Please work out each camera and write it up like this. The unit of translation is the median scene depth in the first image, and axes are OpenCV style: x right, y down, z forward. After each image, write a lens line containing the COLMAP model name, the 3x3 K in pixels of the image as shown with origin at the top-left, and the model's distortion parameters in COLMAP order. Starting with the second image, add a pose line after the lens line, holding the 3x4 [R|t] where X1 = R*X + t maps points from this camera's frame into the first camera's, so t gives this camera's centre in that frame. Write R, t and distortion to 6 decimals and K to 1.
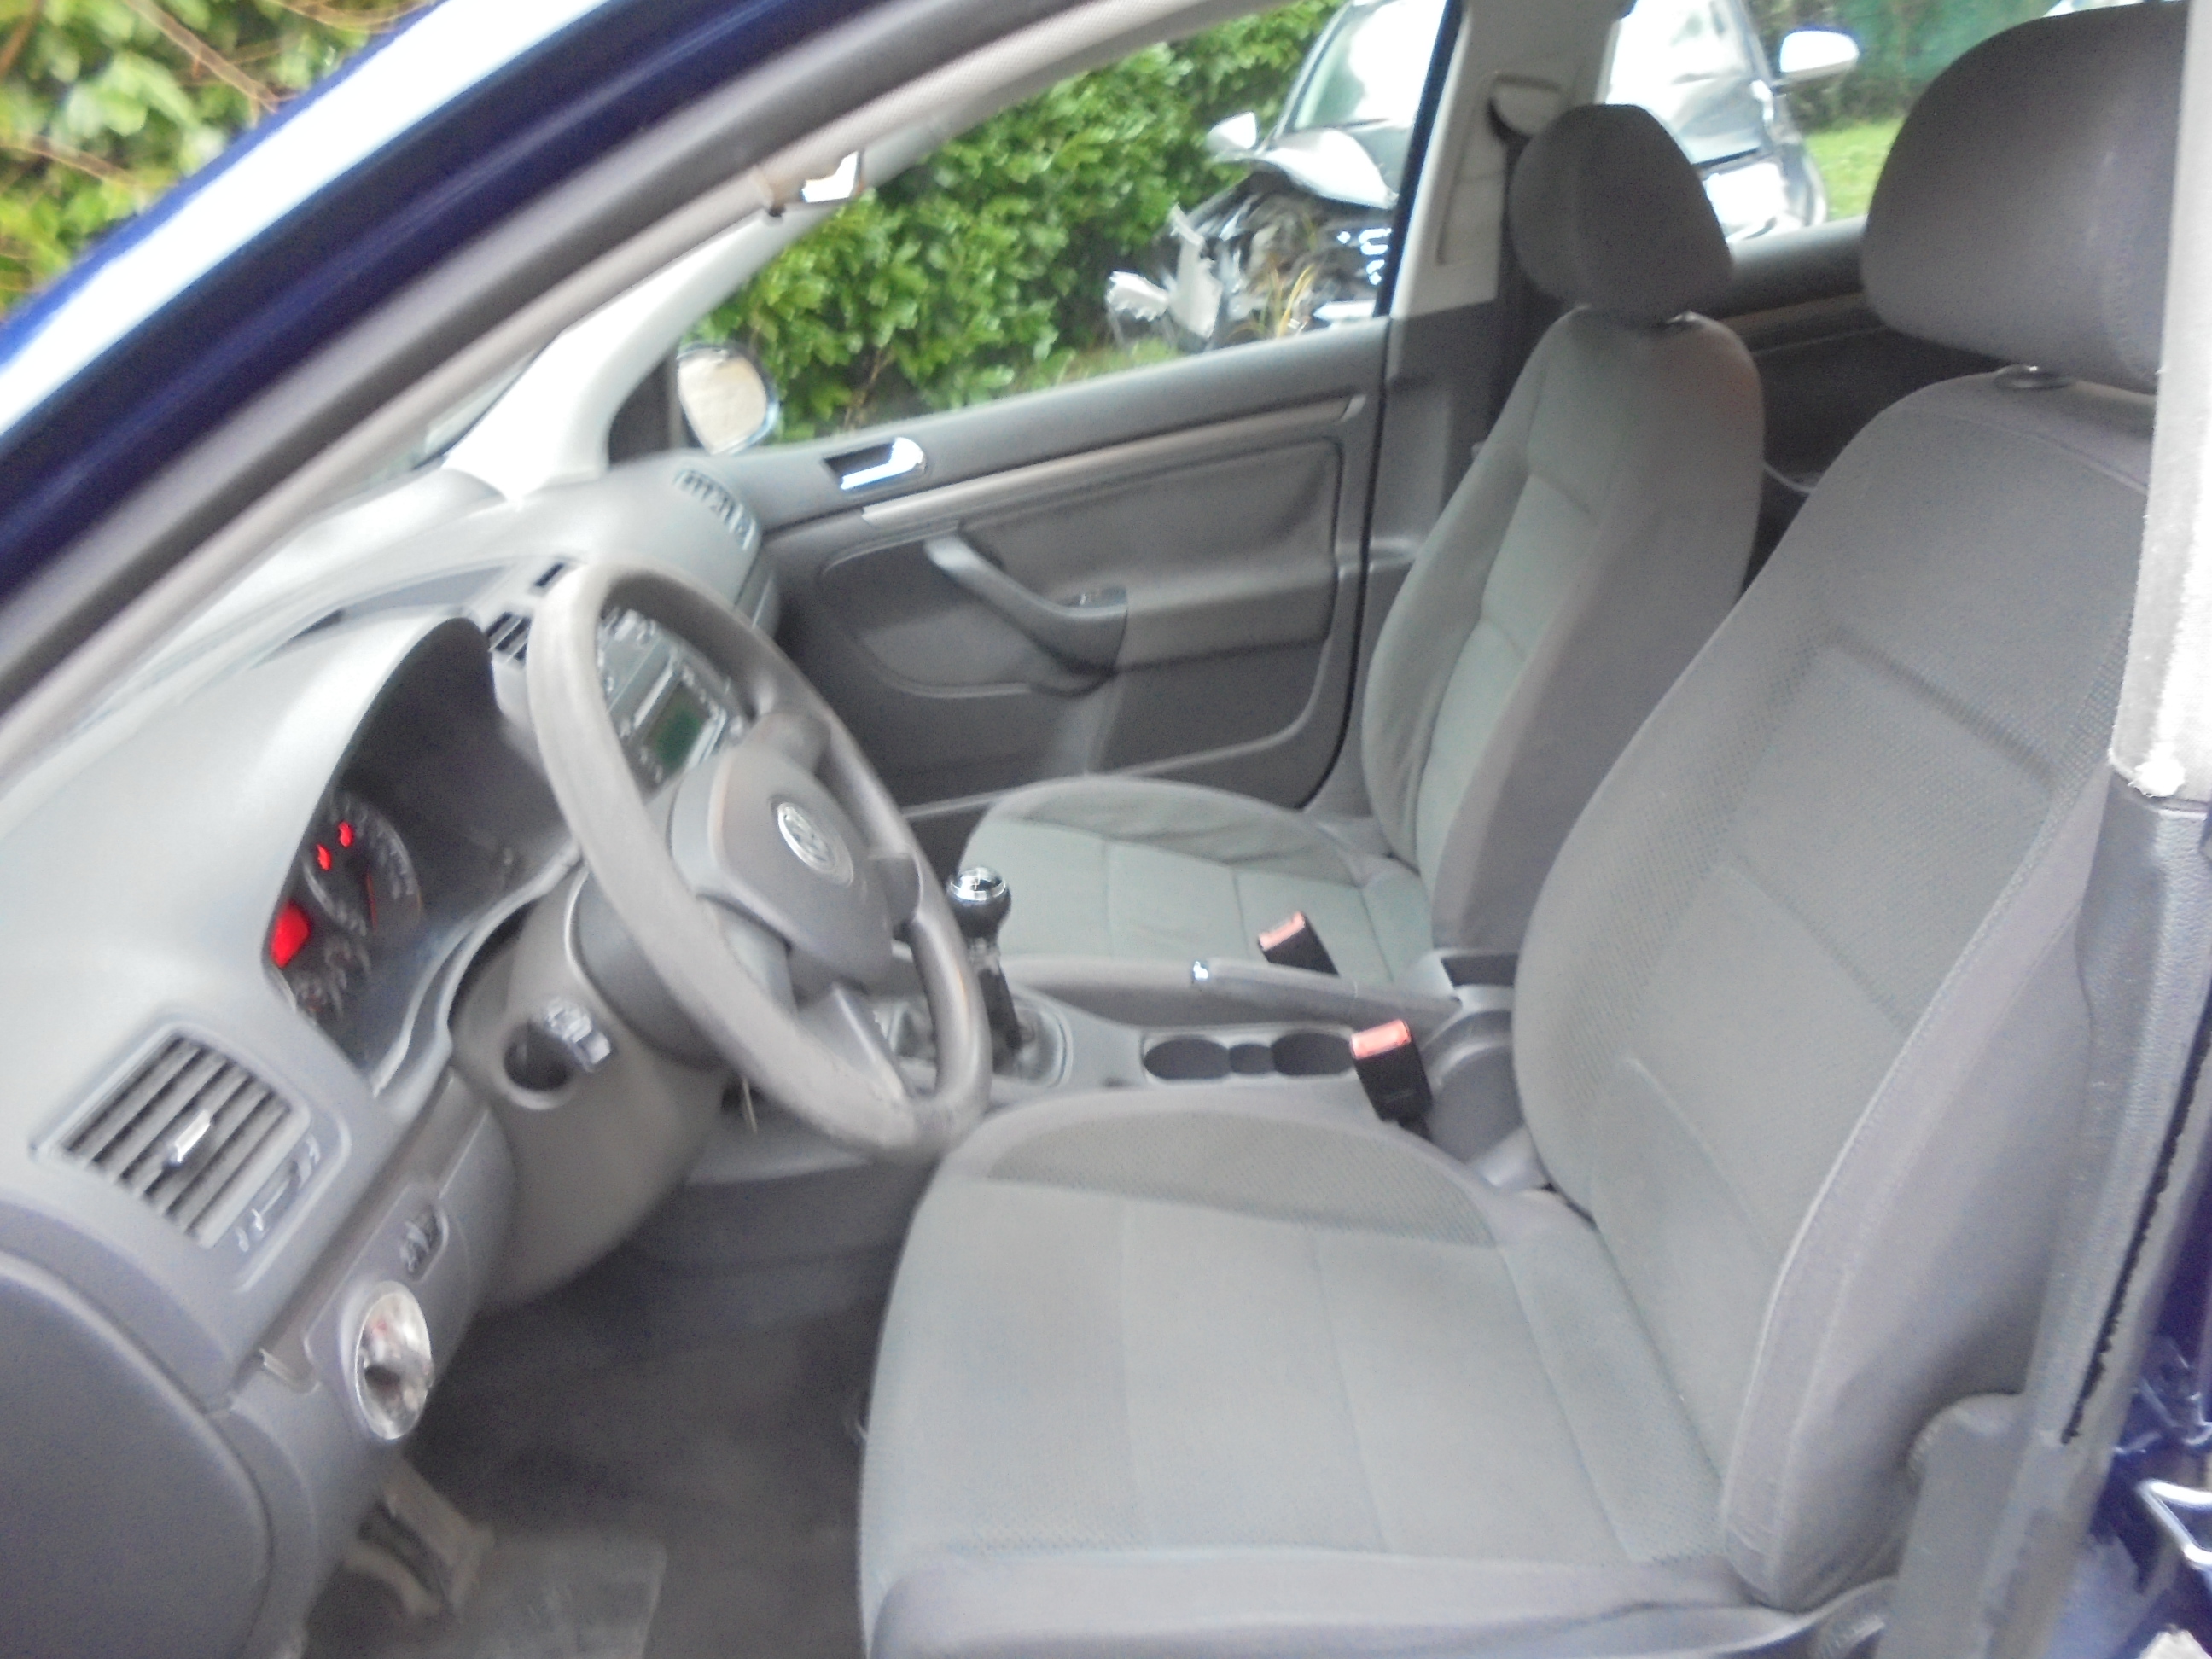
lens RADIAL K [[1748.3, 0, 1106.0], [0, 1748.3, 829.5], [0, 0, 1]] dist [-0.010789, -0.004171]
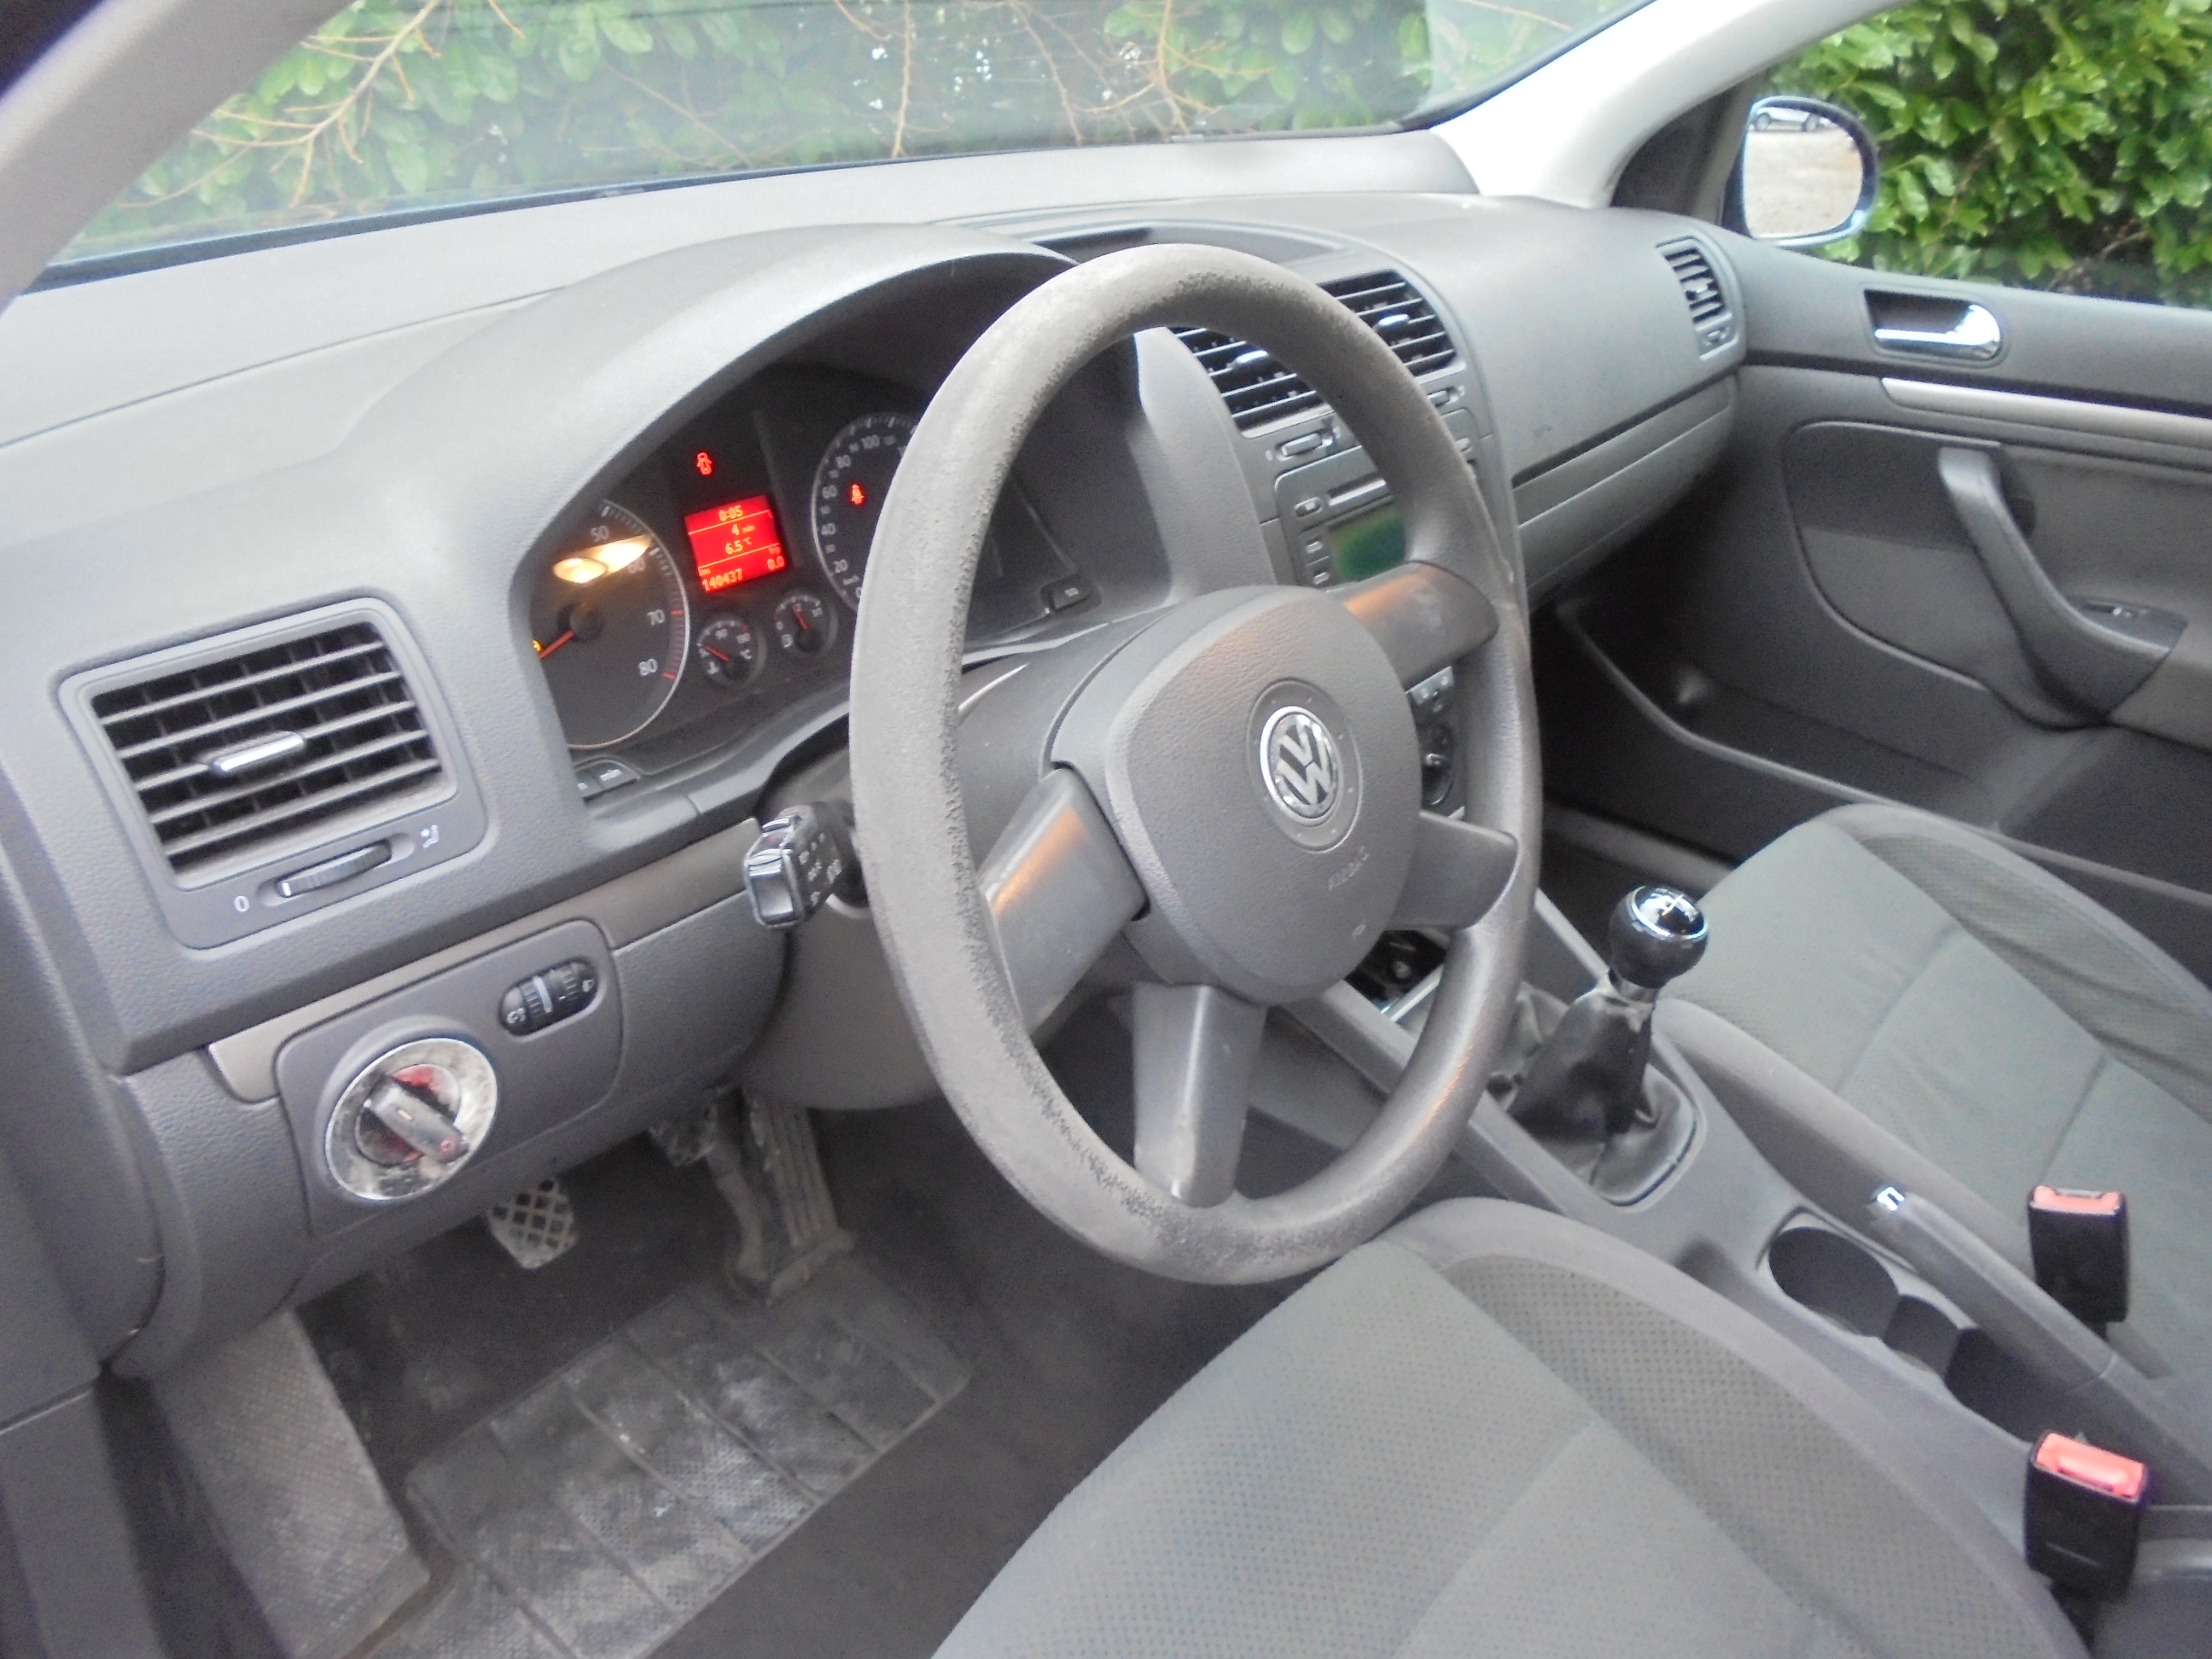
lens RADIAL K [[1748.3, 0, 1106.0], [0, 1748.3, 829.5], [0, 0, 1]] dist [-0.010789, -0.004171]
pose [[0.747697, 0.490750, -0.447340, 0.043019], [-0.428298, 0.871215, 0.239888, -0.052867], [0.507454, 0.012231, 0.861592, 0.202859]]
